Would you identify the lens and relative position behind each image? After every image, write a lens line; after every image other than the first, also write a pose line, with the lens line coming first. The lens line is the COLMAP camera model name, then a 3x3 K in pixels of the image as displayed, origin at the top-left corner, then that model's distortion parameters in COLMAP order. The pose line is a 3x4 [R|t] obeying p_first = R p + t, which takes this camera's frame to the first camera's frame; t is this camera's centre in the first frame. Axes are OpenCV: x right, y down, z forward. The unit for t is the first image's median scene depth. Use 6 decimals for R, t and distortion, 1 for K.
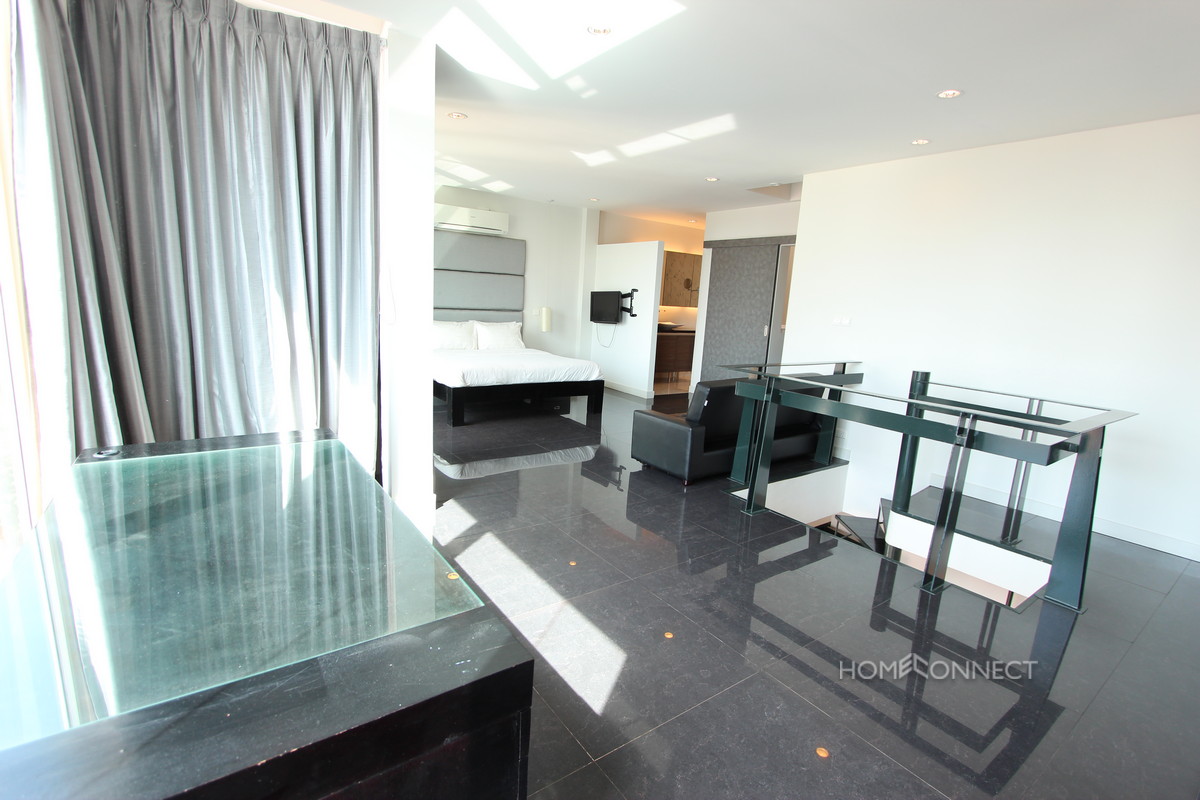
lens RADIAL K [[550.2, 0, 600.0], [0, 550.2, 400.0], [0, 0, 1]] dist [-0.014283, 0.000411]
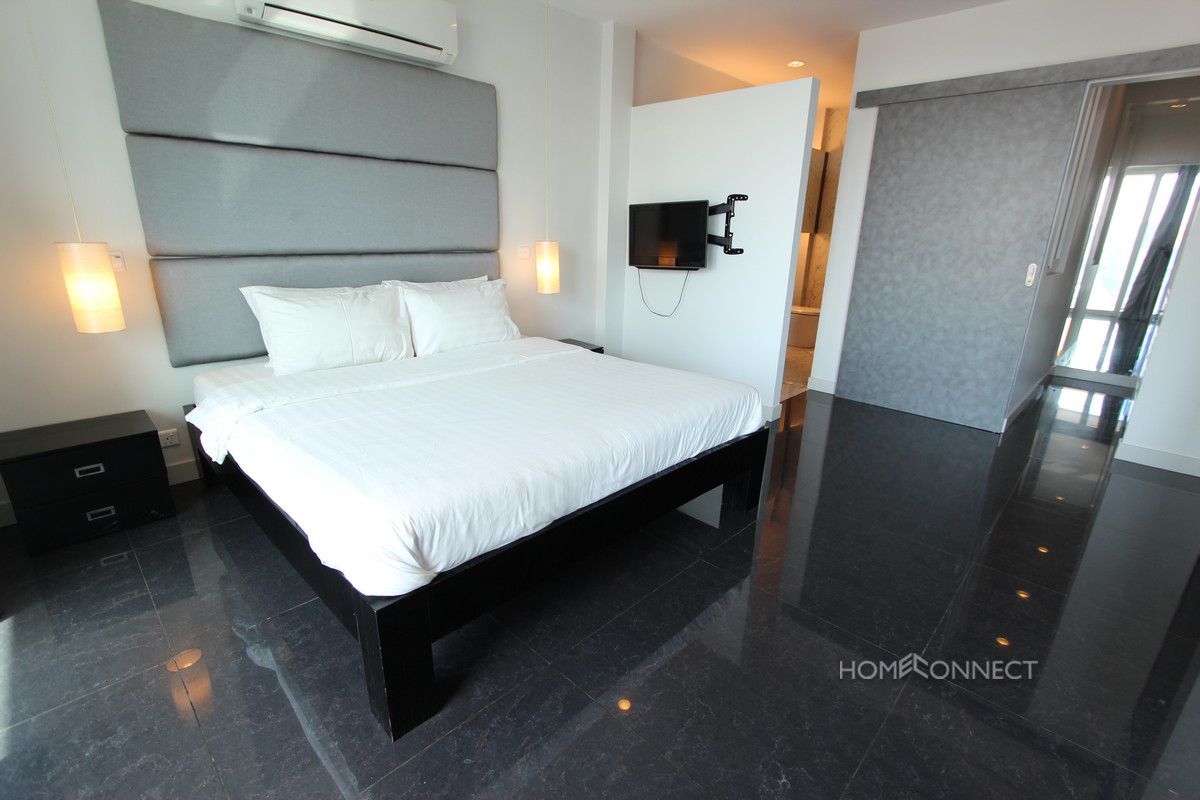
lens RADIAL K [[550.2, 0, 600.0], [0, 550.2, 400.0], [0, 0, 1]] dist [-0.014283, 0.000411]
pose [[0.983876, -0.084967, 0.157382, -0.141597], [0.064996, 0.989646, 0.127968, -0.093637], [-0.166626, -0.115675, 0.979211, 0.529372]]
